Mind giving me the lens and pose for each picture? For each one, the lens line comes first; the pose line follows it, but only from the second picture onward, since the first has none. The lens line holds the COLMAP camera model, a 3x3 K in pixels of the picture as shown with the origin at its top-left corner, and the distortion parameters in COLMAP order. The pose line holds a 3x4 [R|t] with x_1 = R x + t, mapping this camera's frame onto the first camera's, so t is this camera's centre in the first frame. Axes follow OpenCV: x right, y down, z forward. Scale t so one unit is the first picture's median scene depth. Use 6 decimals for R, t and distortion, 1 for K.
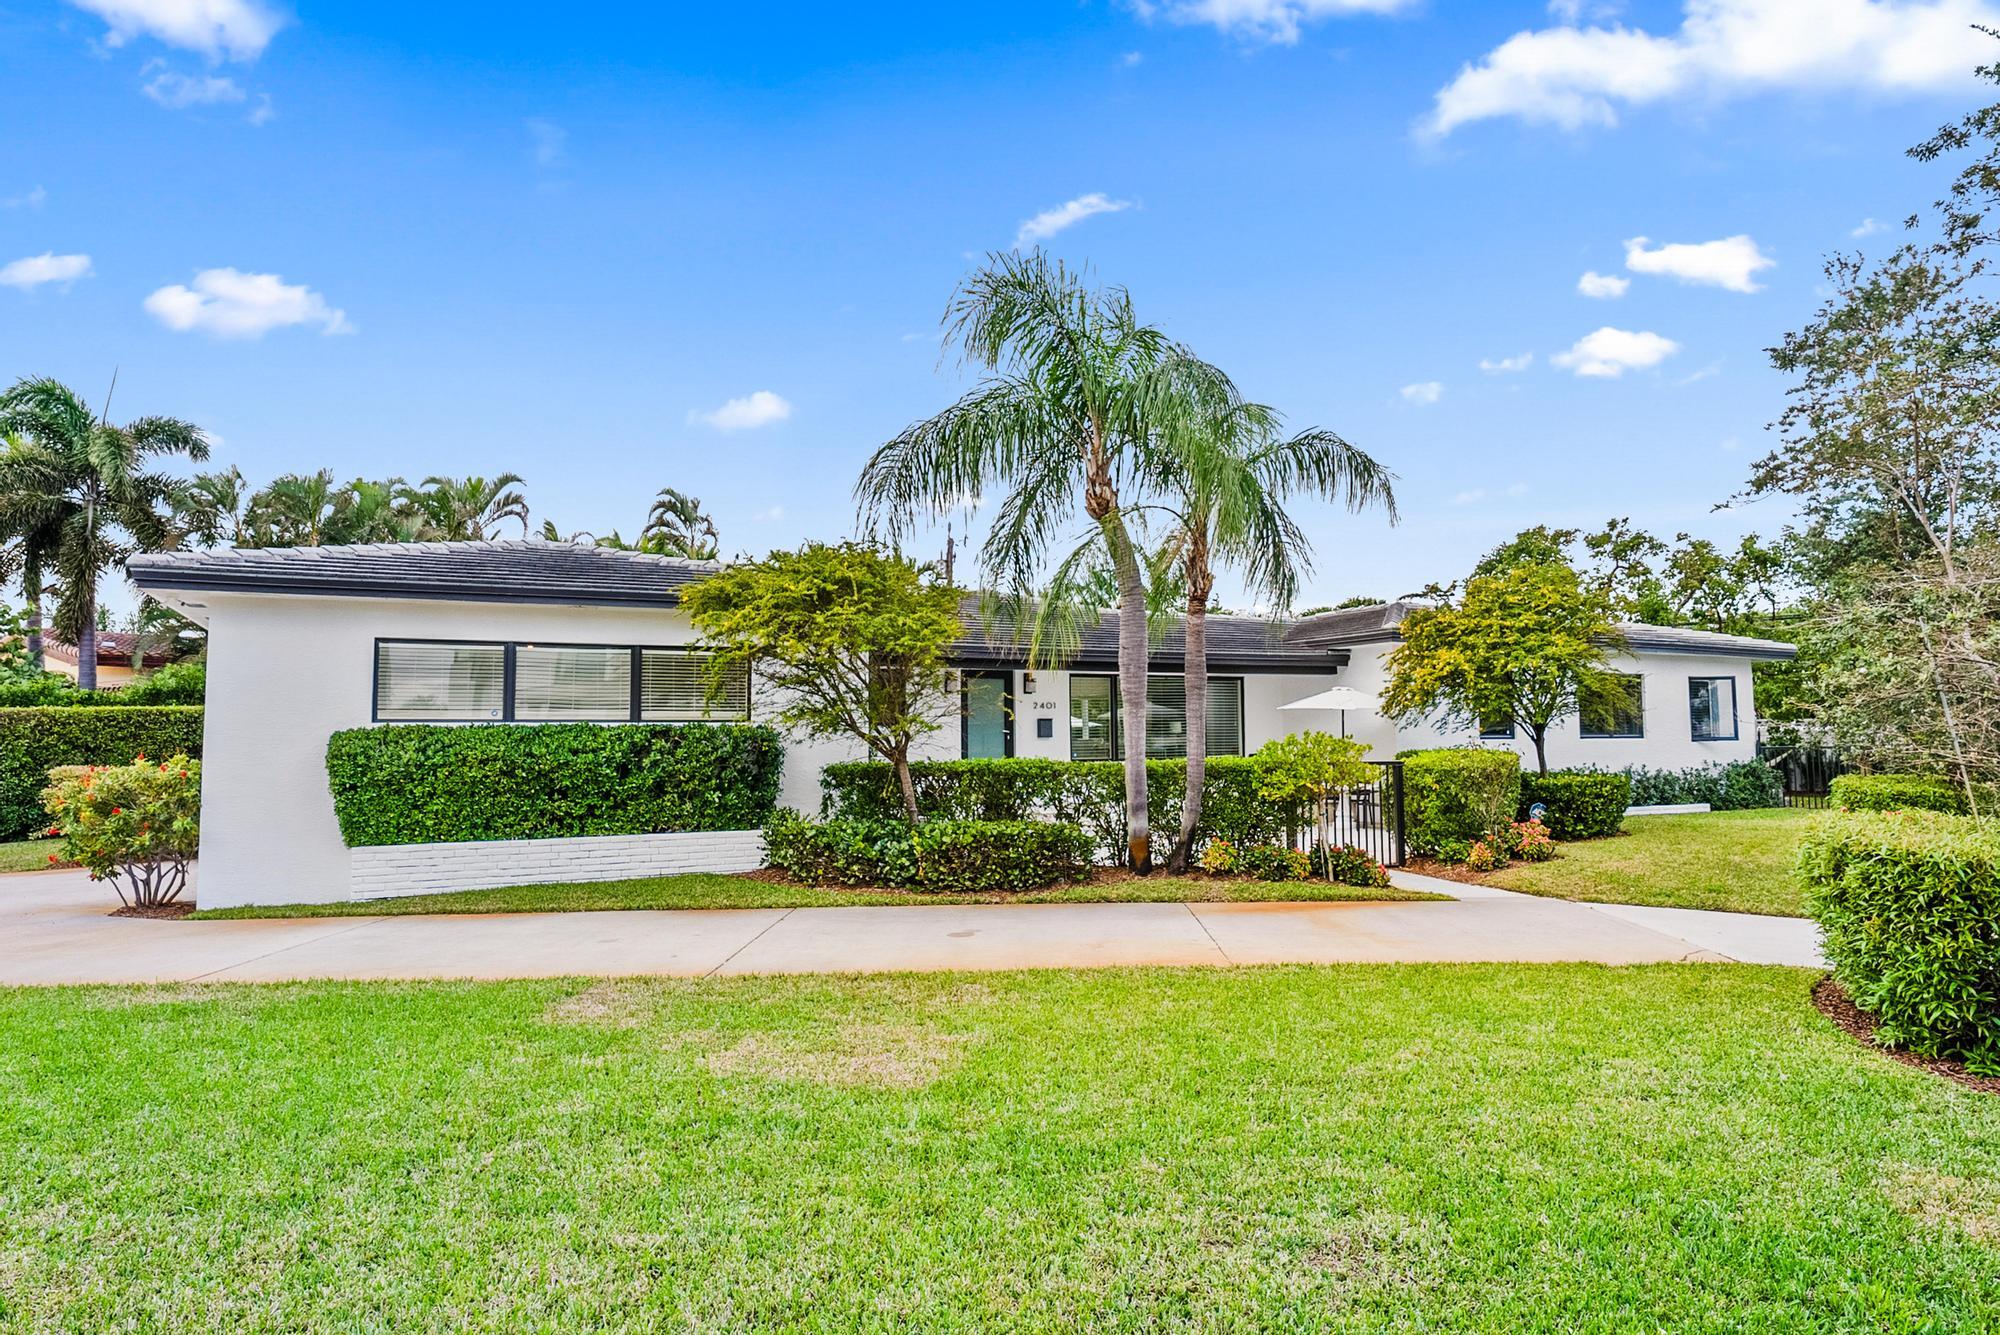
lens RADIAL K [[1223.1, 0, 1000.0], [0, 1223.1, 667.5], [0, 0, 1]] dist [-0.001891, -0.001166]
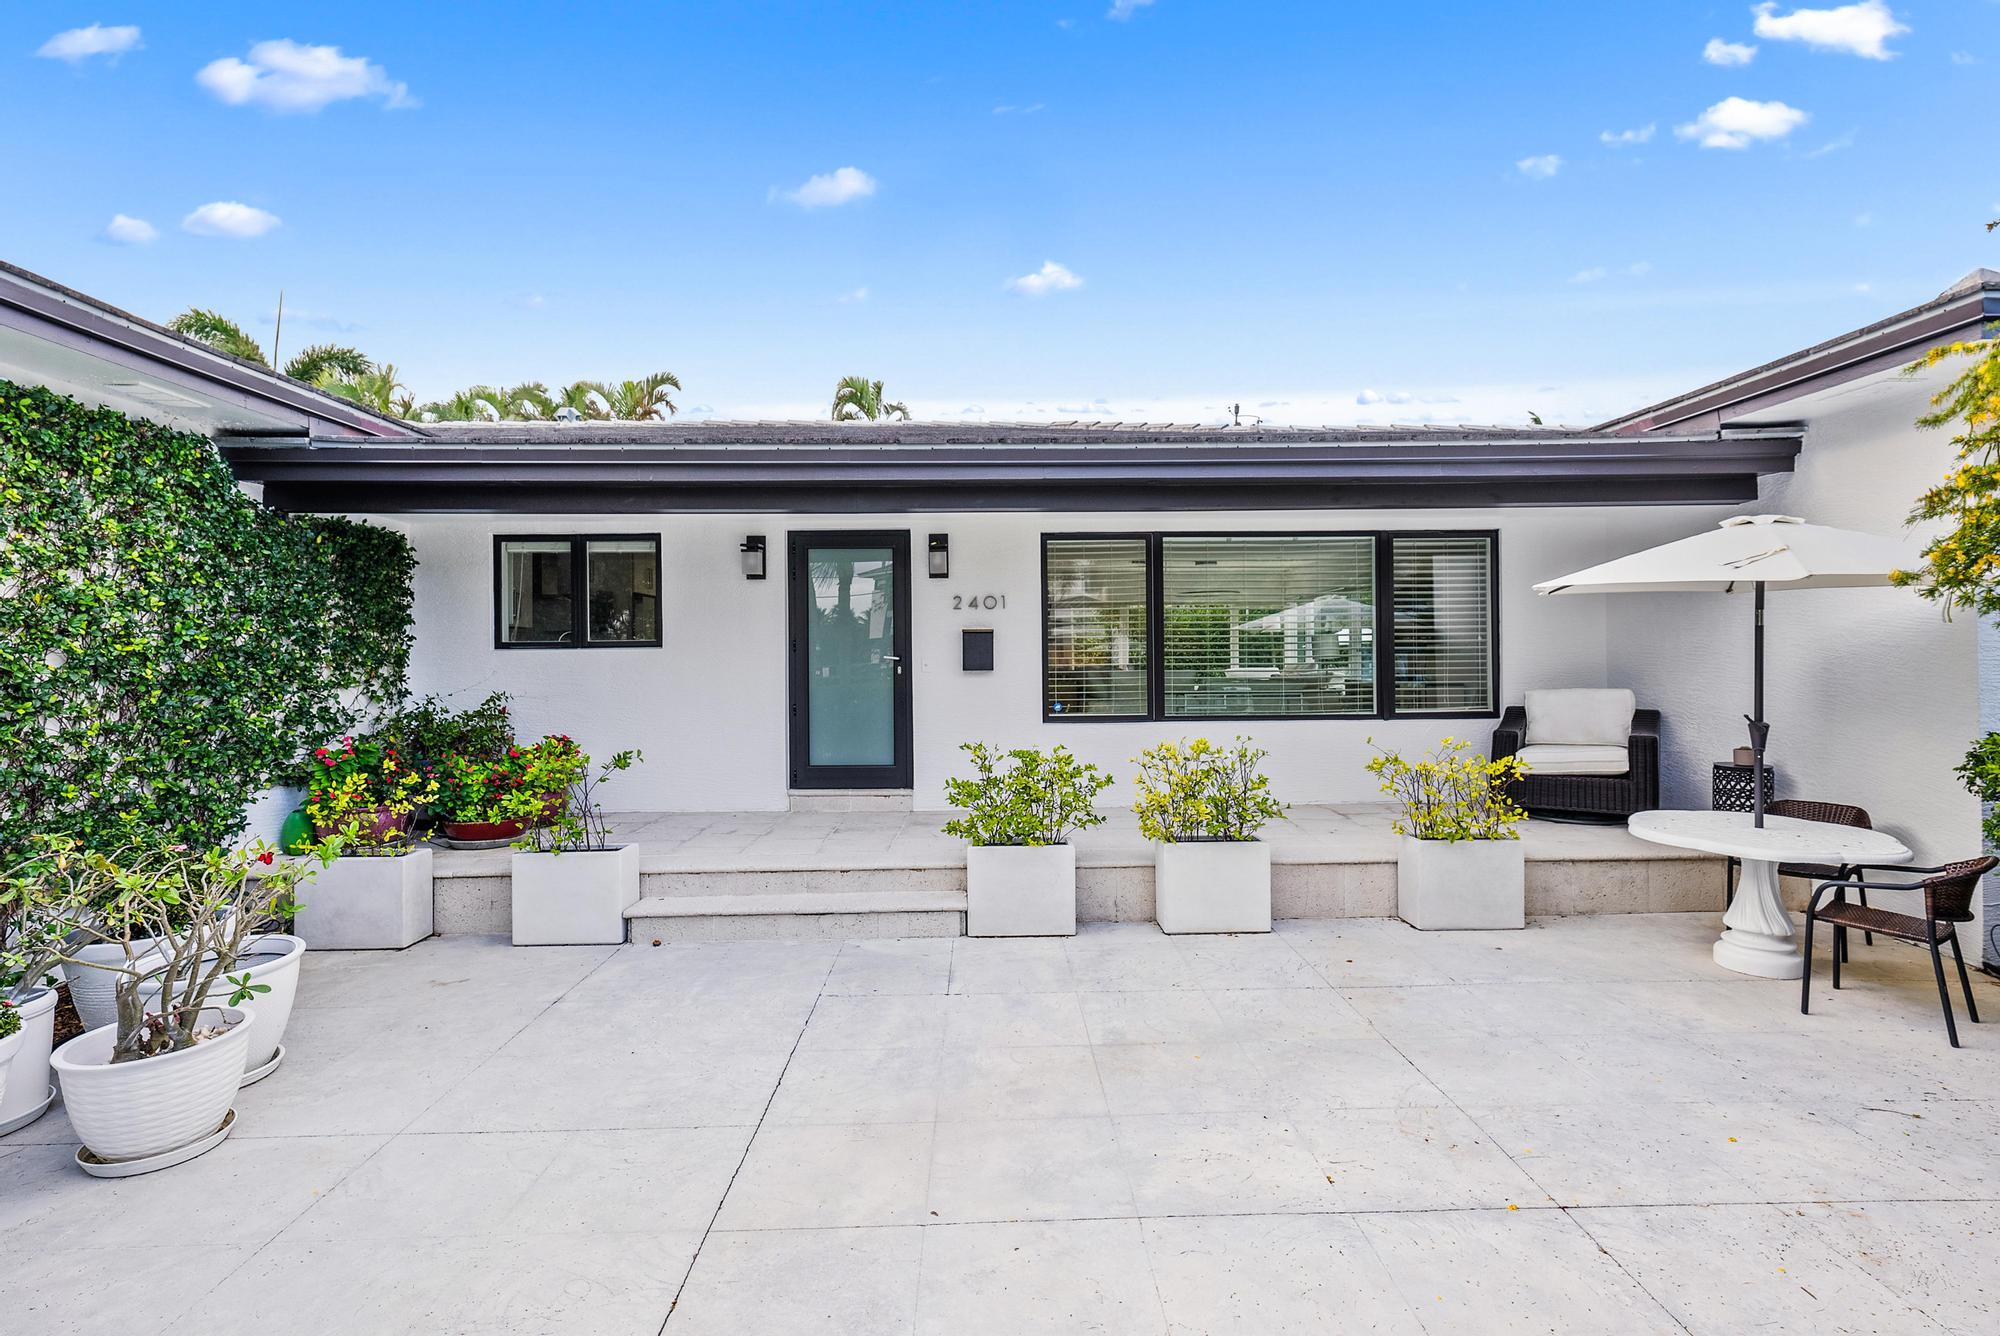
lens RADIAL K [[955.7, 0, 1005.0], [0, 955.7, 656.1], [0, 0, 1]] dist [0.001093, -0.000024]
pose [[0.907681, -0.000142, -0.419662, 0.302042], [0.027692, 0.997841, 0.059557, 0.045735], [0.418747, -0.065680, 0.905725, 1.019082]]
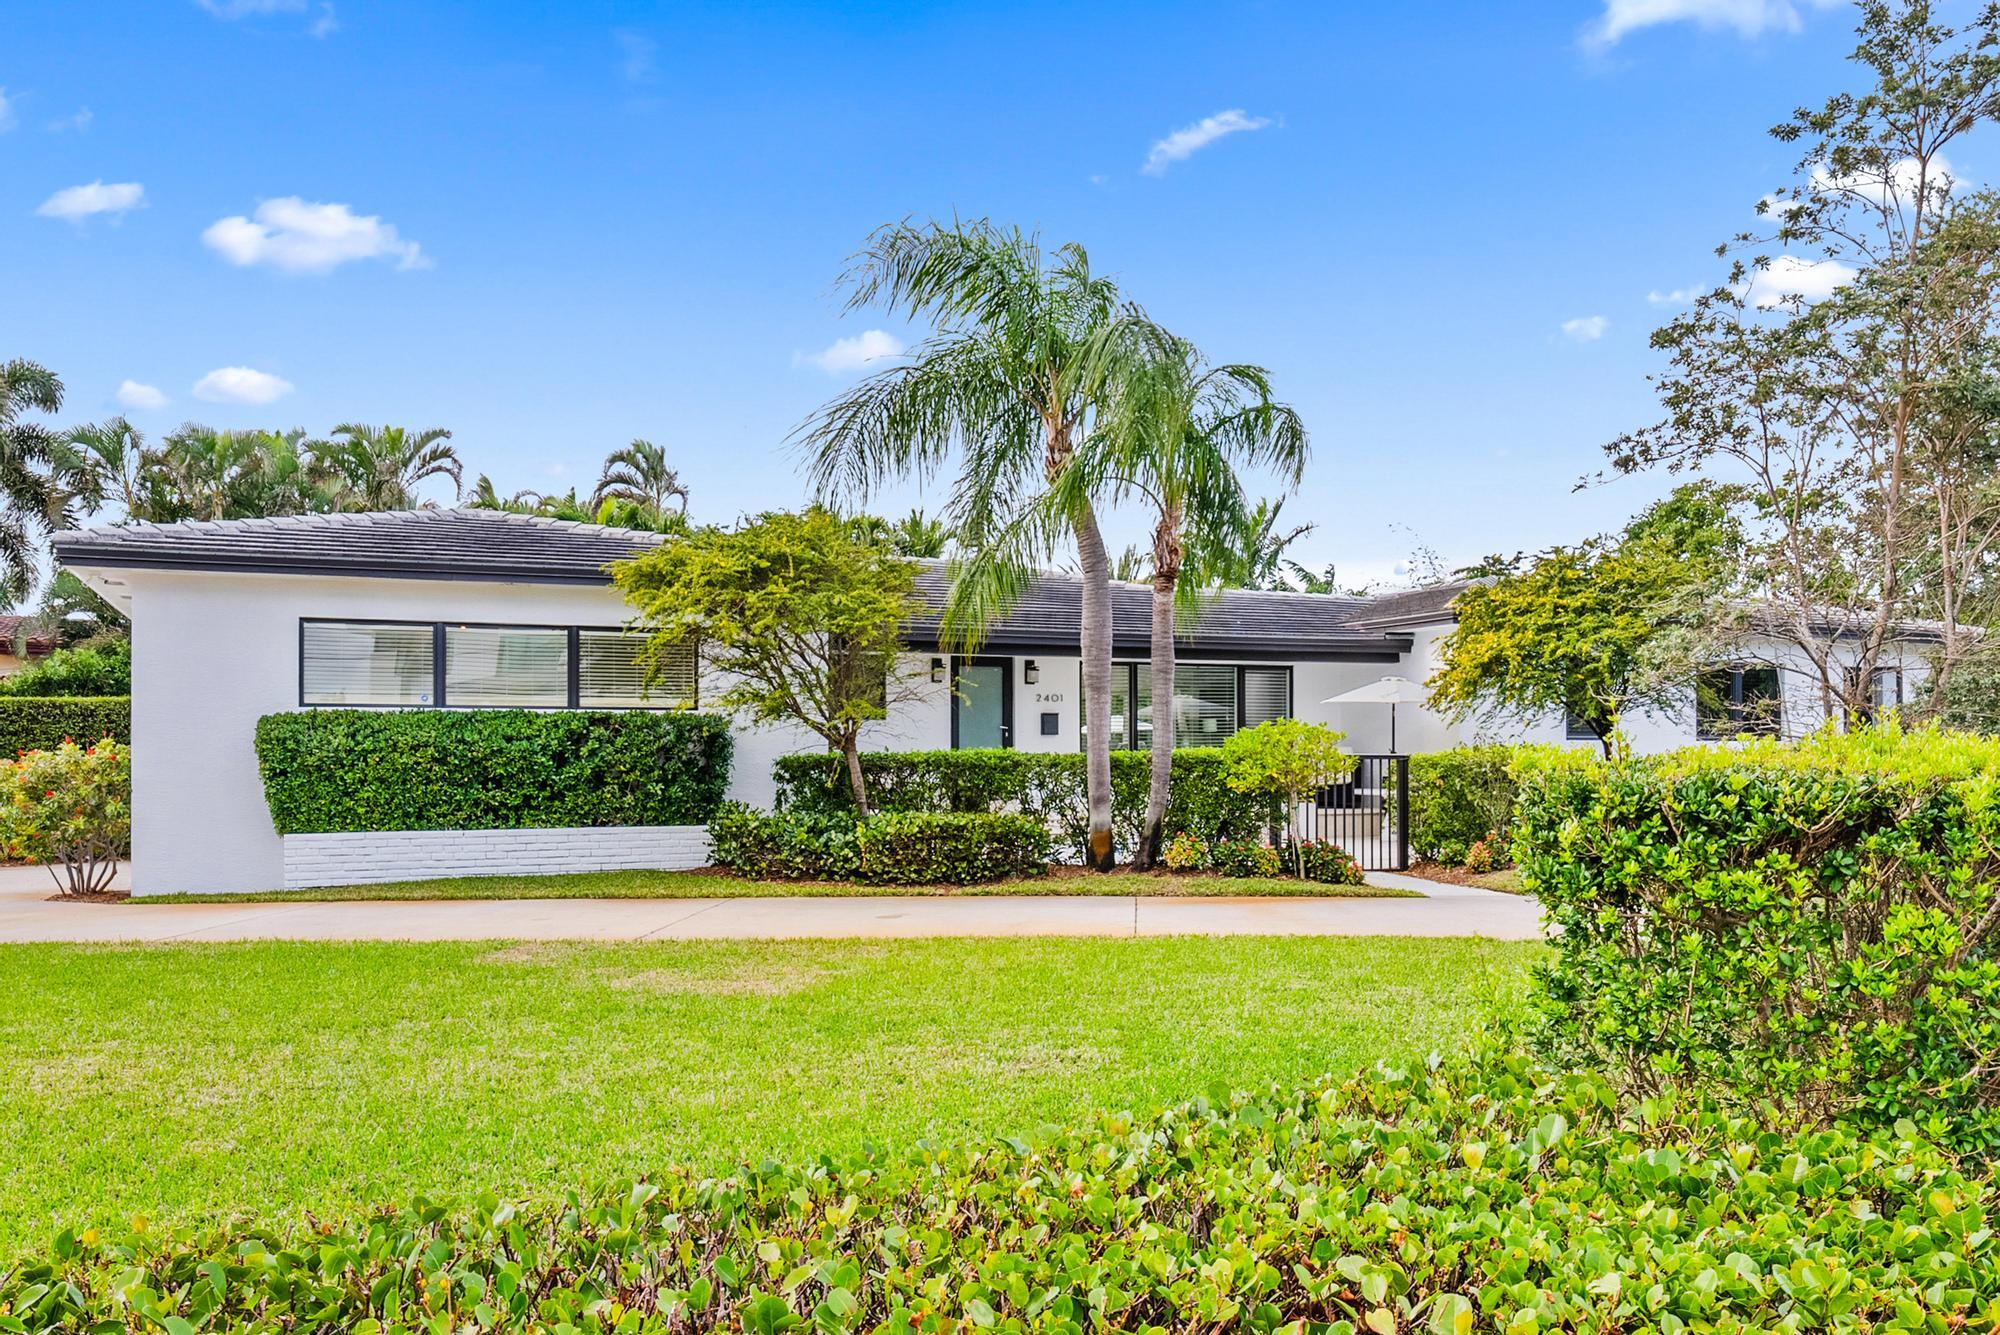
lens RADIAL K [[1654.9, 0, 1001.5], [0, 1654.9, 790.8], [0, 0, 1]] dist [-0.001601, 0.003044]
pose [[0.998301, 0.006464, -0.057905, 0.107038], [-0.001969, 0.997002, 0.077352, 0.009325], [0.058231, -0.077107, 0.995321, -0.254447]]
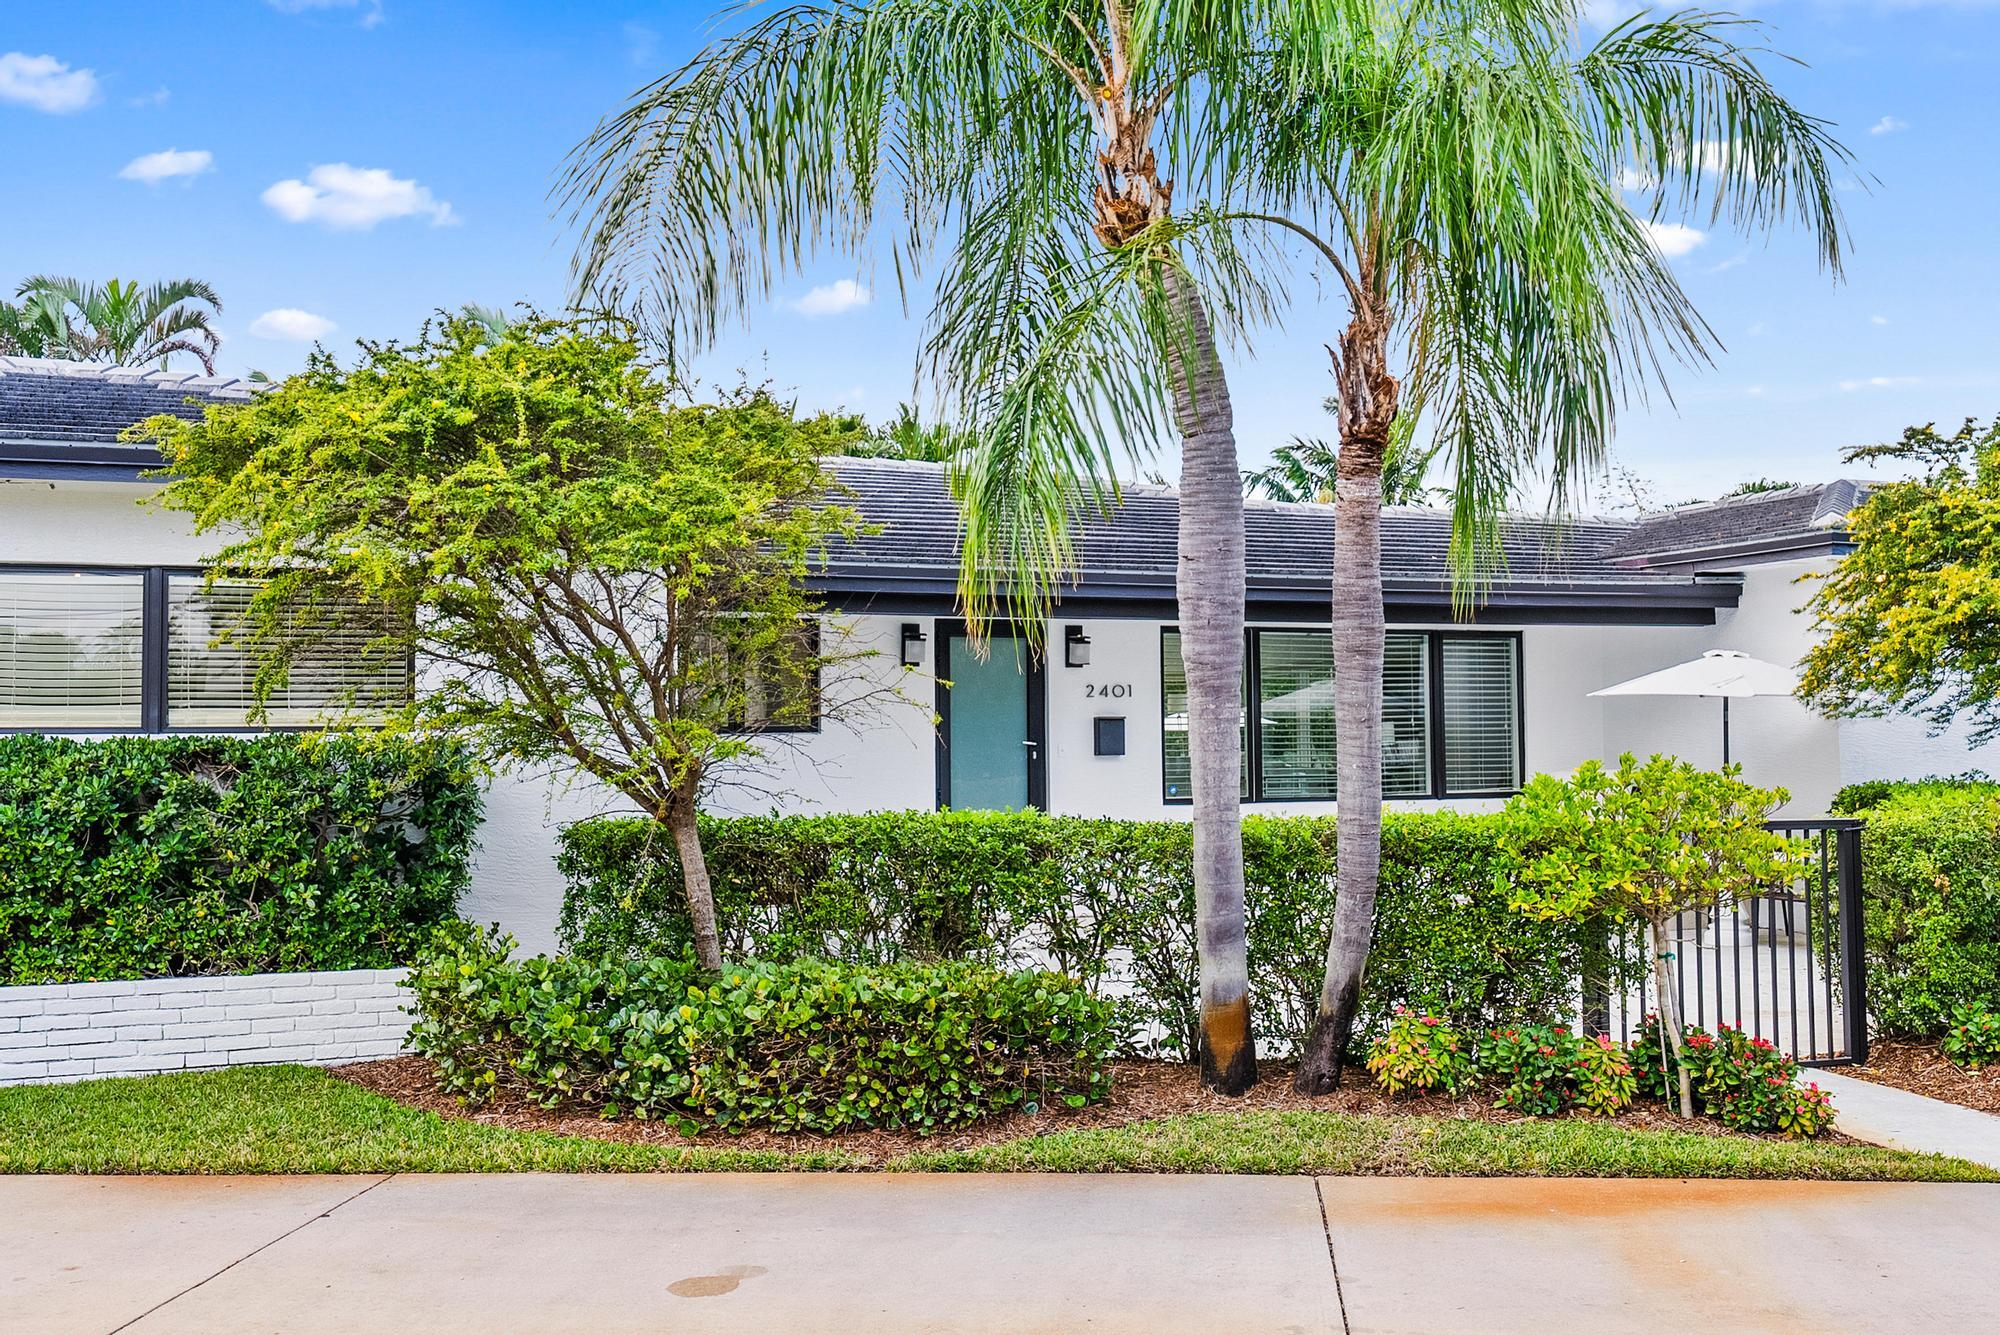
lens RADIAL K [[1984.7, 0, 1007.9], [0, 1984.7, 671.6], [0, 0, 1]] dist [0.005922, -0.003490]
pose [[0.996812, -0.004203, -0.079670, 0.090645], [0.006073, 0.999711, 0.023243, 0.006542], [0.079549, -0.023653, 0.996550, 0.296999]]
